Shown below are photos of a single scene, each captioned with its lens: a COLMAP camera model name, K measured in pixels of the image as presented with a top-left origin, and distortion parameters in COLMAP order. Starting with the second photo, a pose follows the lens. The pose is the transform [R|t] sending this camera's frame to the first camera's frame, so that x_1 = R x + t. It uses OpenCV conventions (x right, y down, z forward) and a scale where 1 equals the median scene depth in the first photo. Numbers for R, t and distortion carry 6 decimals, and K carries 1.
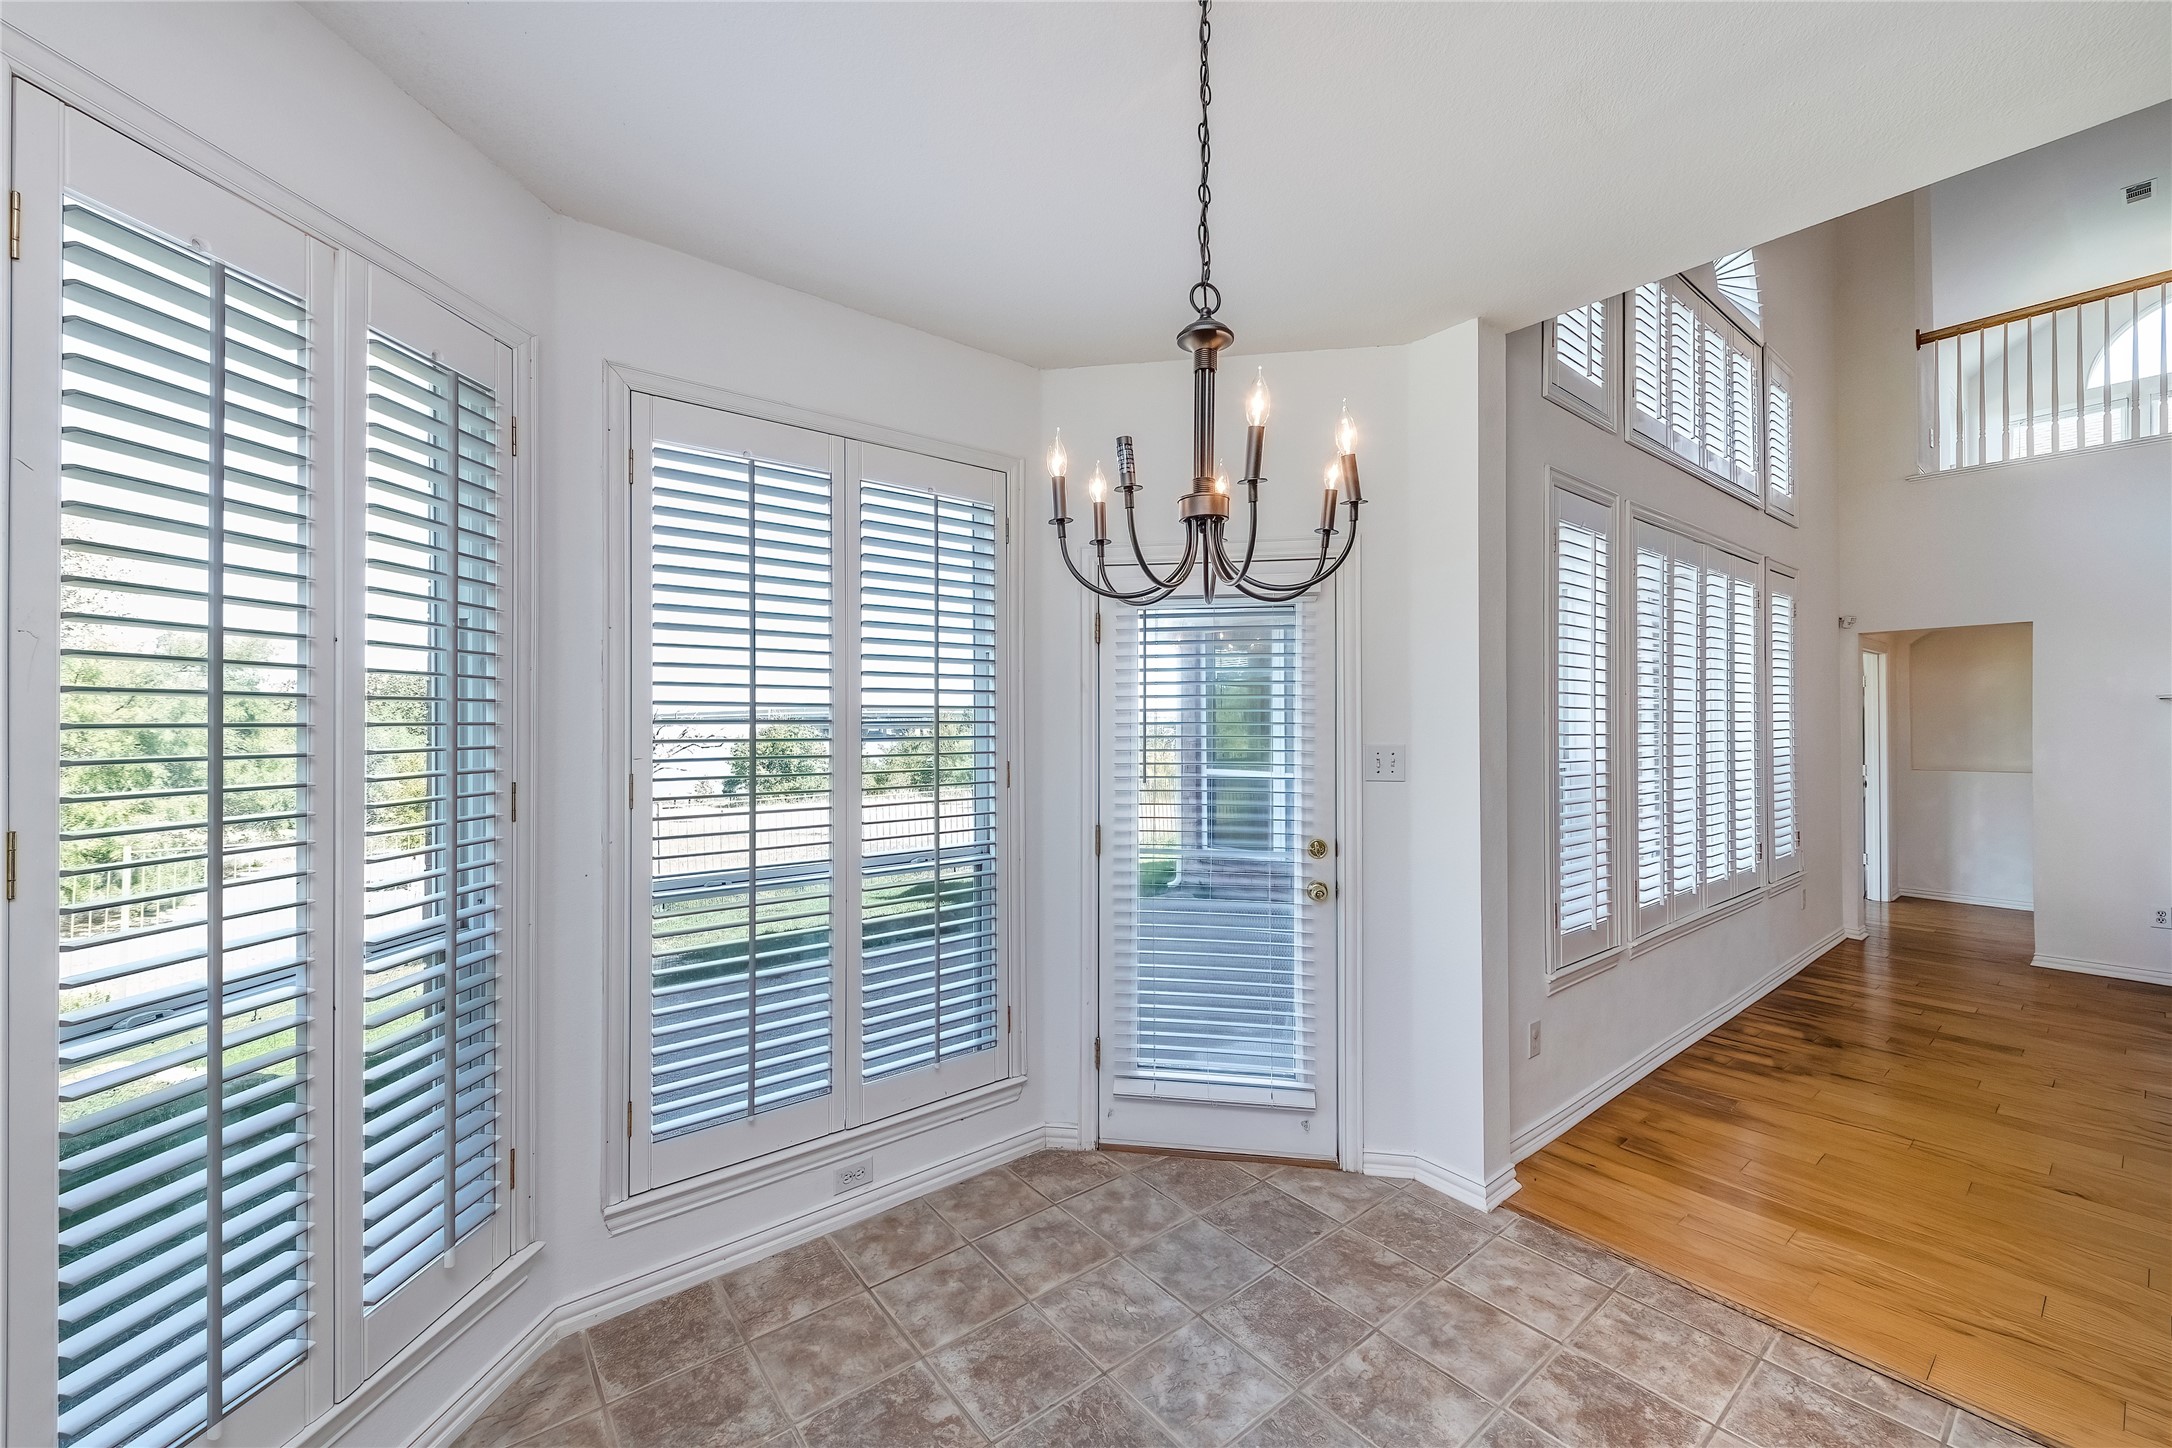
lens RADIAL K [[855.9, 0, 1086.2], [0, 855.9, 717.1], [0, 0, 1]] dist [0.017934, -0.000008]
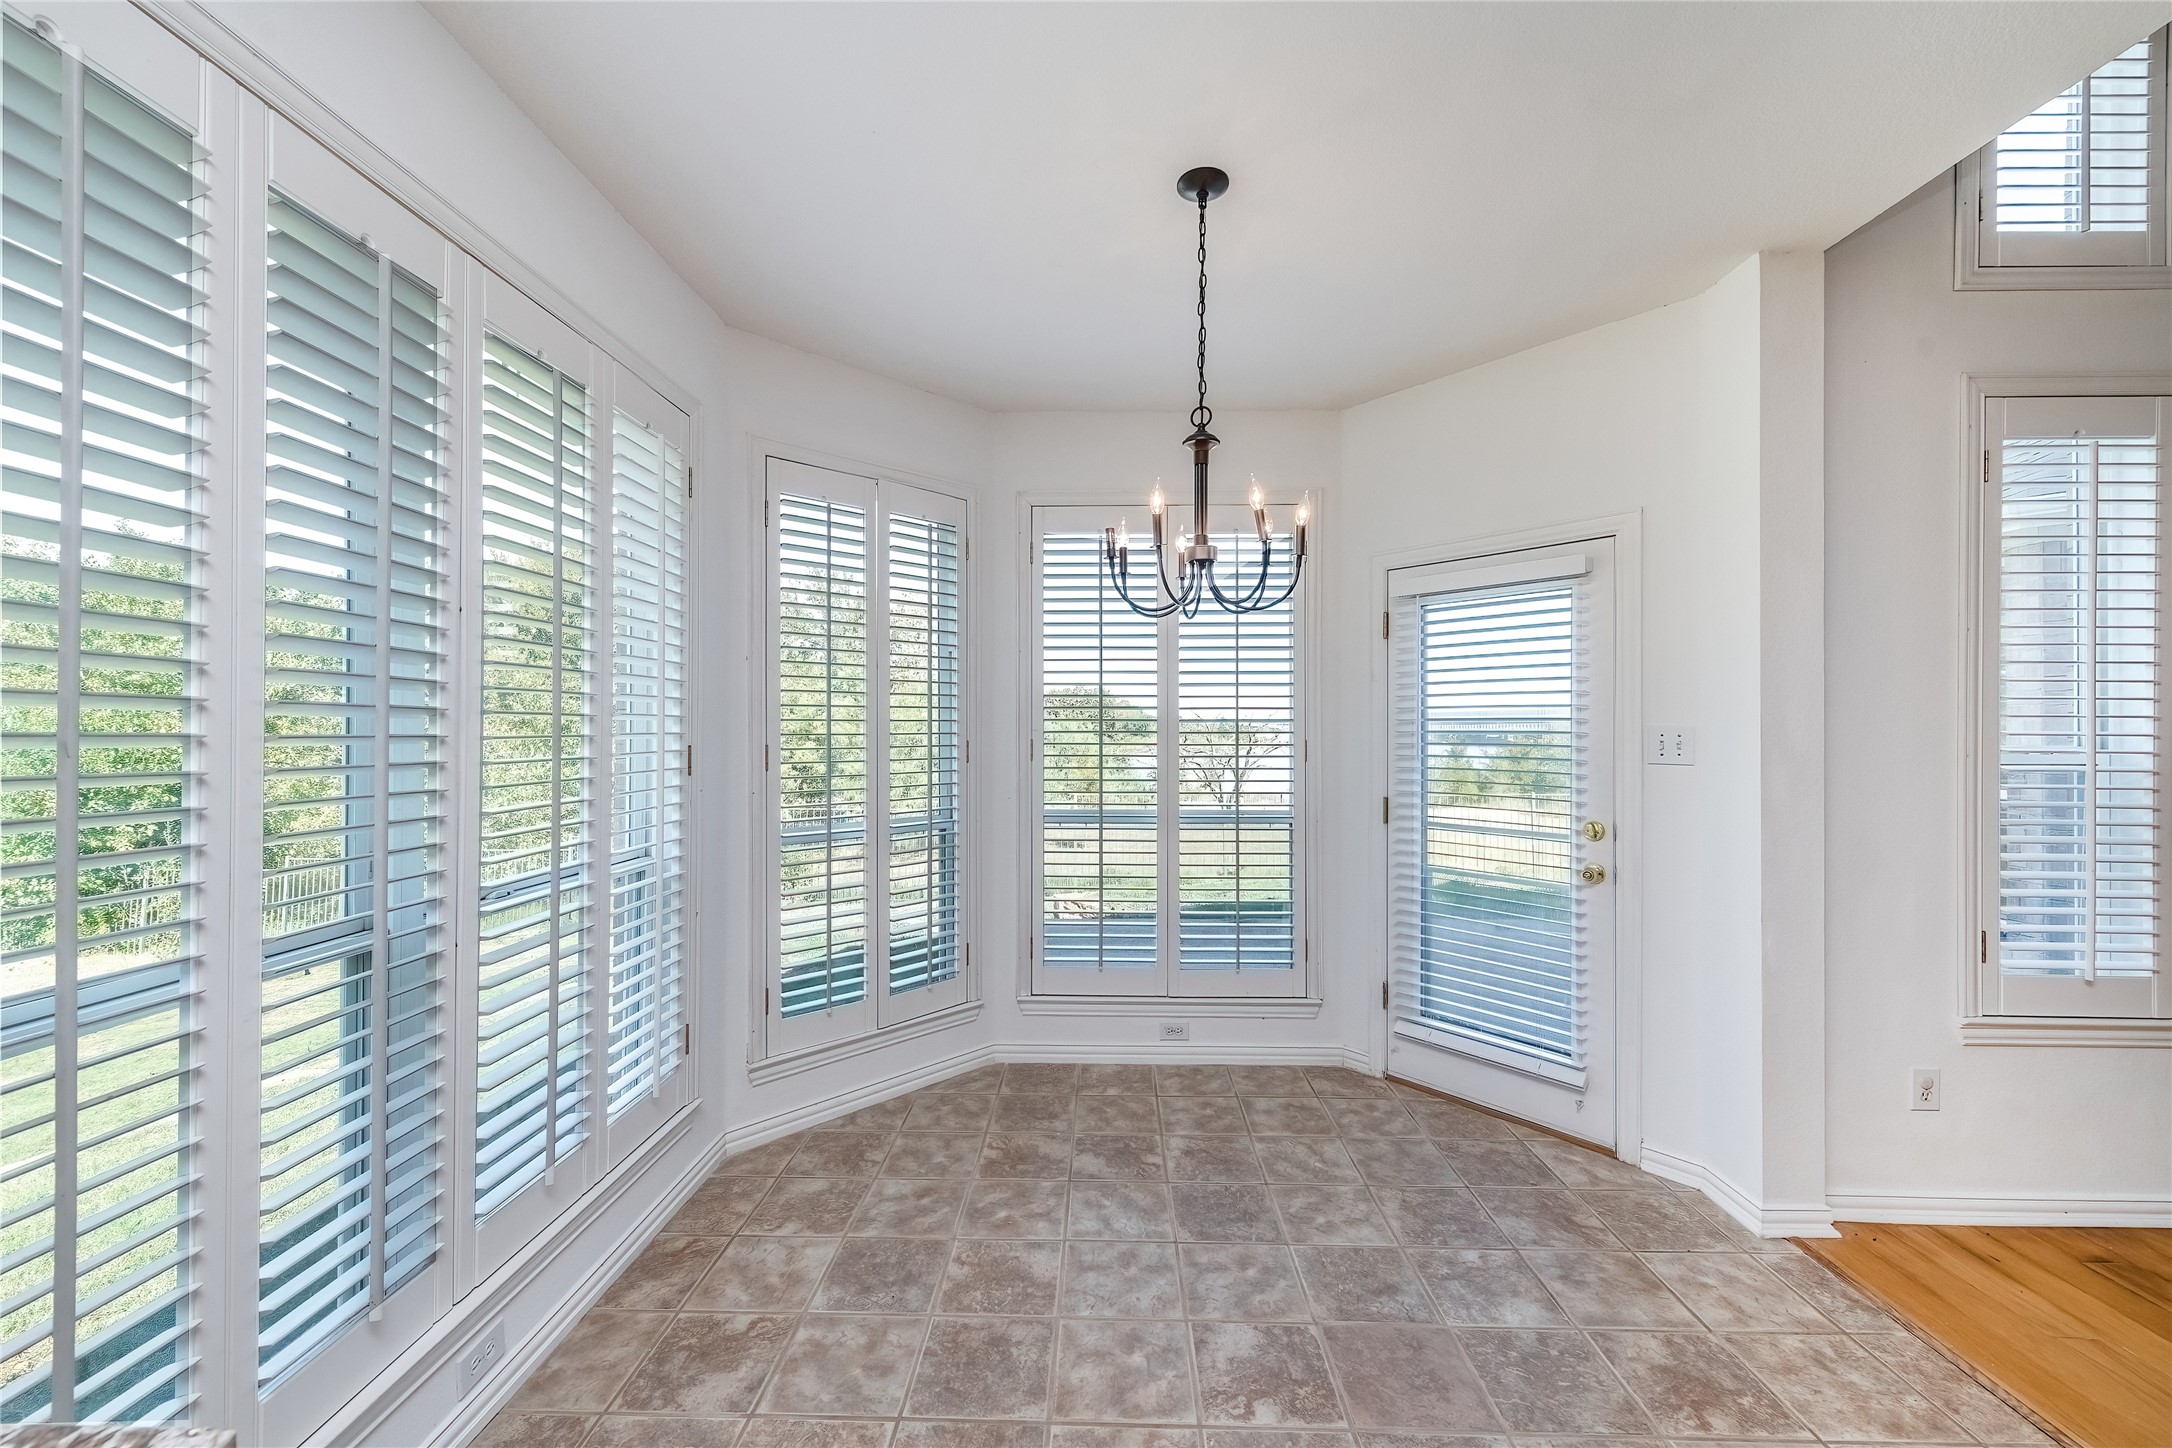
lens RADIAL K [[853.9, 0, 1080.5], [0, 853.9, 719.7], [0, 0, 1]] dist [0.011159, -0.000295]
pose [[0.762563, -0.004518, -0.646899, 0.511935], [0.001876, 0.999987, -0.004773, 0.031358], [0.646912, 0.002426, 0.762561, -0.159314]]
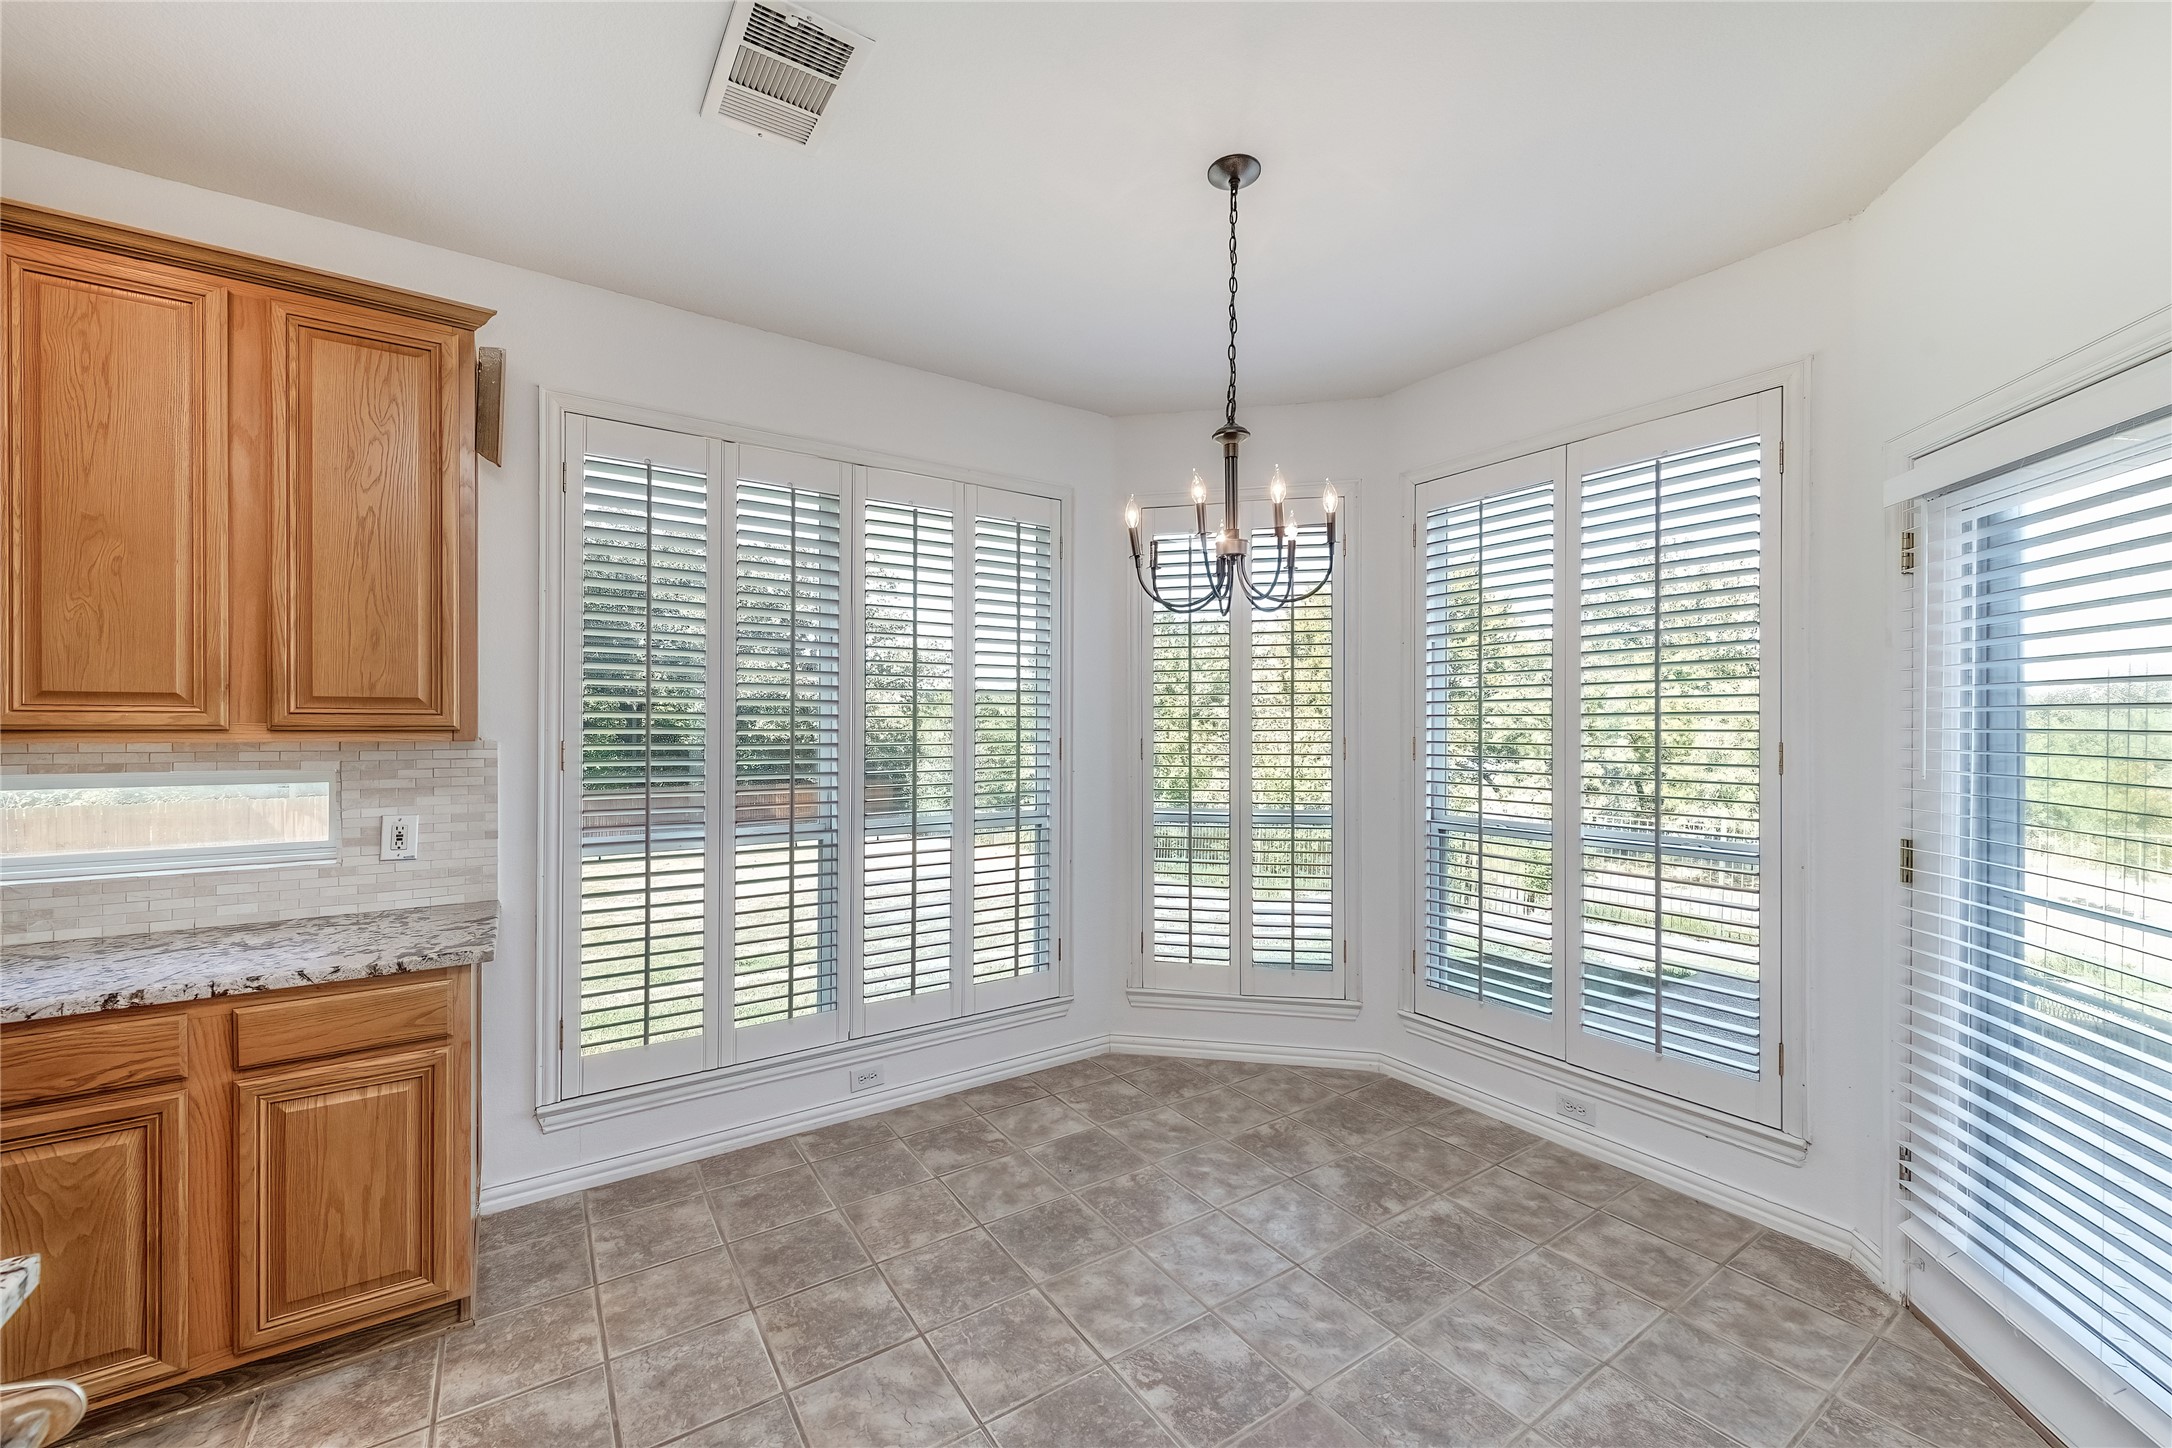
lens RADIAL K [[853.9, 0, 1080.5], [0, 853.9, 719.7], [0, 0, 1]] dist [0.011159, -0.000295]
pose [[-0.087978, -0.001957, -0.996120, 0.883269], [0.004841, 0.999985, -0.002392, 0.031031], [0.996111, -0.005033, -0.087967, 0.461148]]
